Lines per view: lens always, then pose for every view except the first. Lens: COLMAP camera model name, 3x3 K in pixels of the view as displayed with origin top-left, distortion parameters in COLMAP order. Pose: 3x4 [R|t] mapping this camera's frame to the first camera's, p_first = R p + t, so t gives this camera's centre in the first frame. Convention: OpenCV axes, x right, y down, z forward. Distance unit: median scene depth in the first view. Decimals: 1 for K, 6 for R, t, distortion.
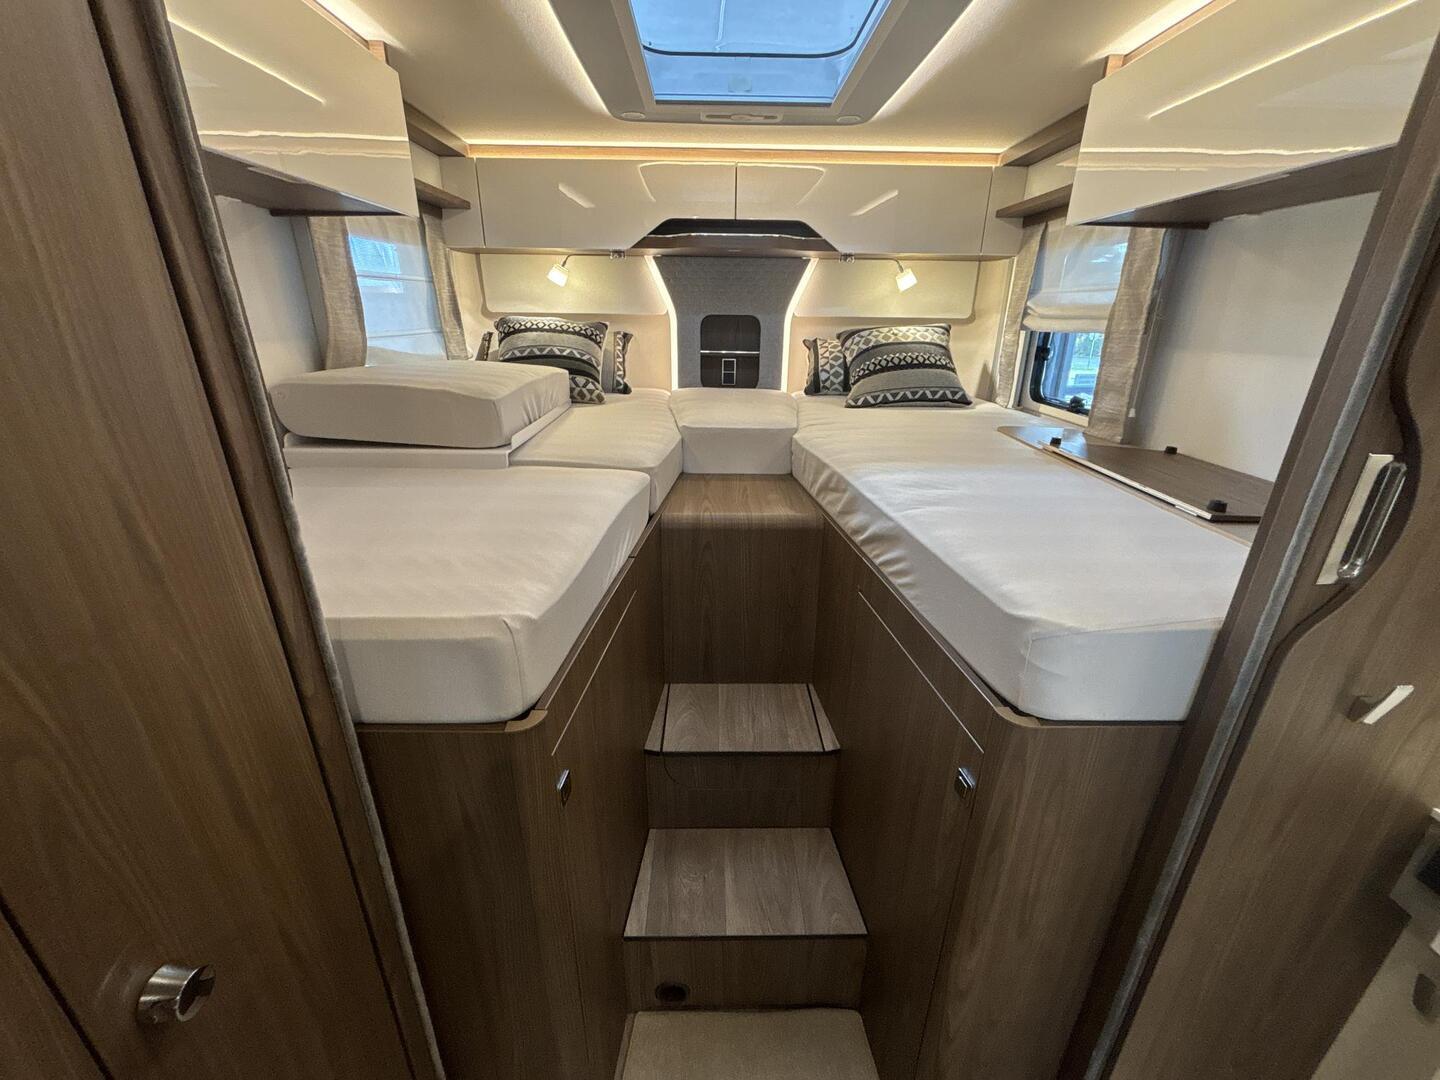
lens RADIAL K [[585.9, 0, 716.7], [0, 585.9, 547.0], [0, 0, 1]] dist [0.000242, -0.000200]
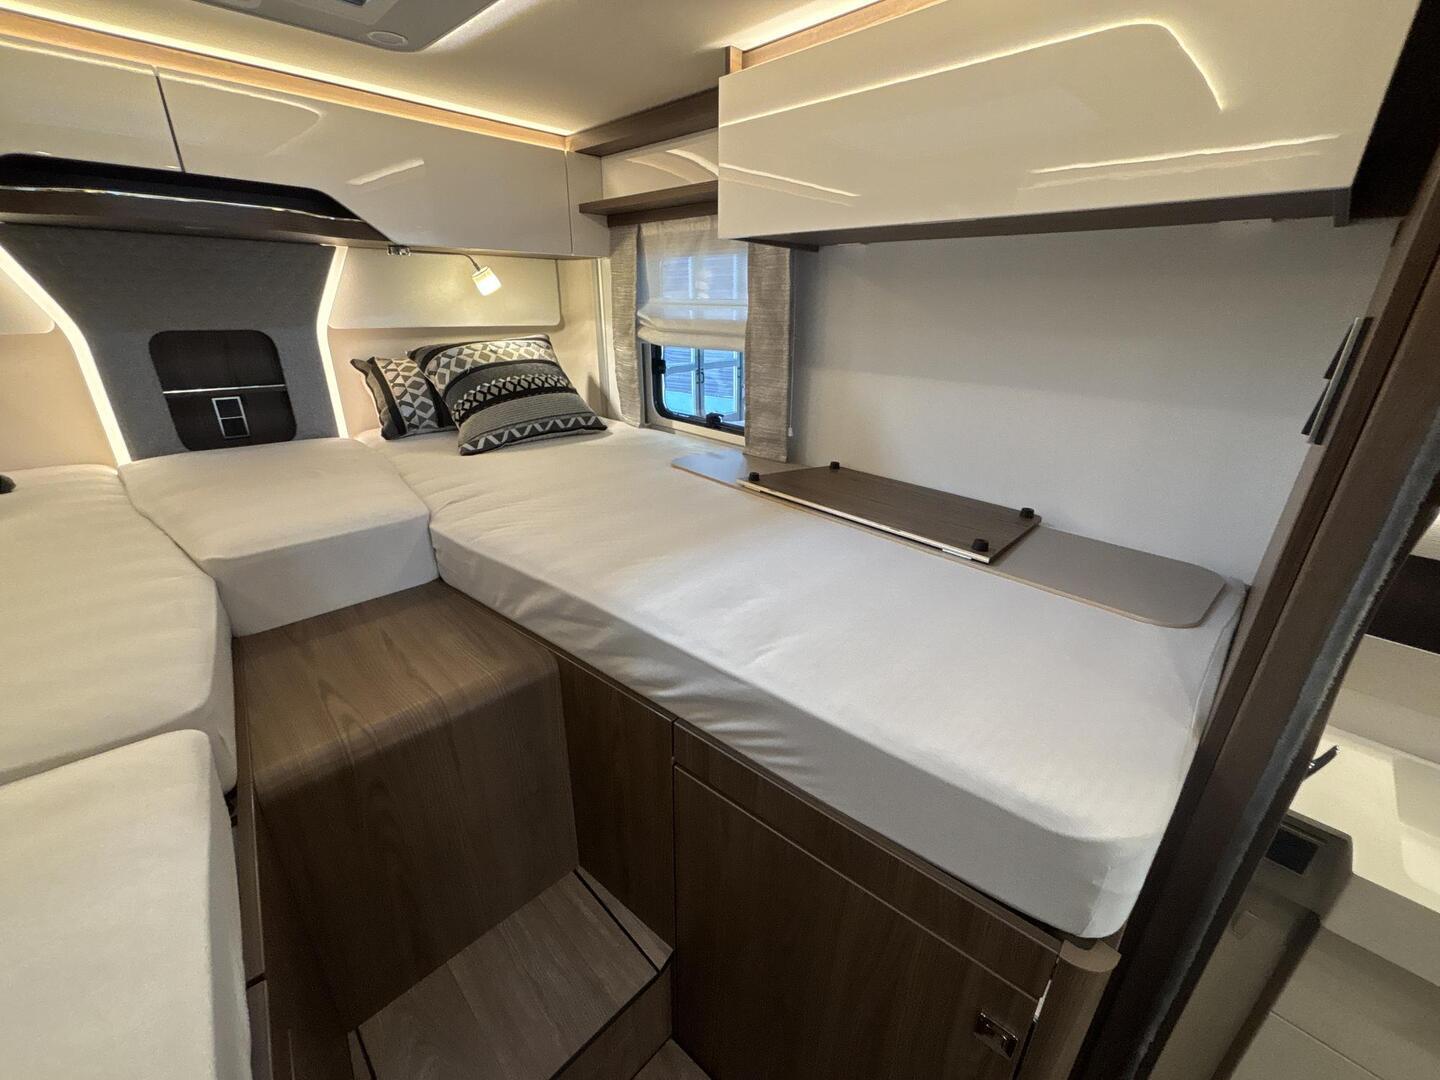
lens RADIAL K [[581.3, 0, 720.9], [0, 581.3, 546.3], [0, 0, 1]] dist [0.003019, 0.000033]
pose [[0.718394, -0.266936, 0.642382, -0.049558], [0.249225, 0.960910, 0.120581, -0.135969], [-0.649459, 0.073473, 0.756839, 0.241634]]
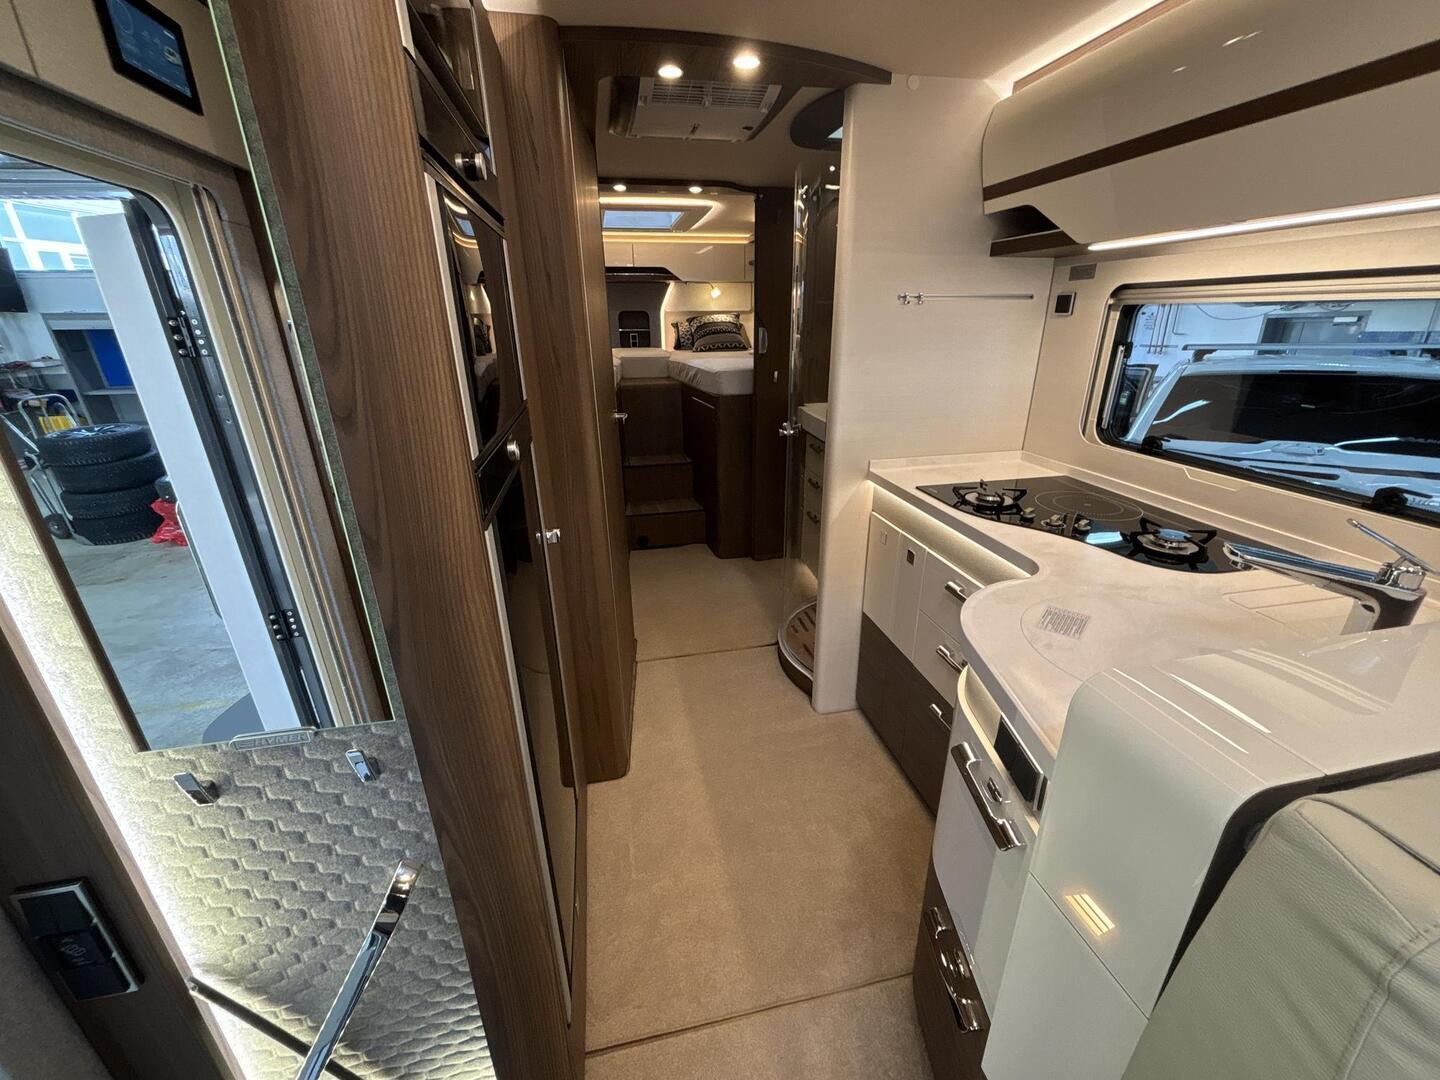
lens RADIAL K [[581.3, 0, 720.9], [0, 581.3, 546.3], [0, 0, 1]] dist [0.003019, 0.000033]
pose [[0.979368, -0.091028, 0.180420, -0.130435], [0.091663, 0.995778, 0.004834, 0.478371], [-0.180098, 0.011804, 0.983578, -1.130363]]
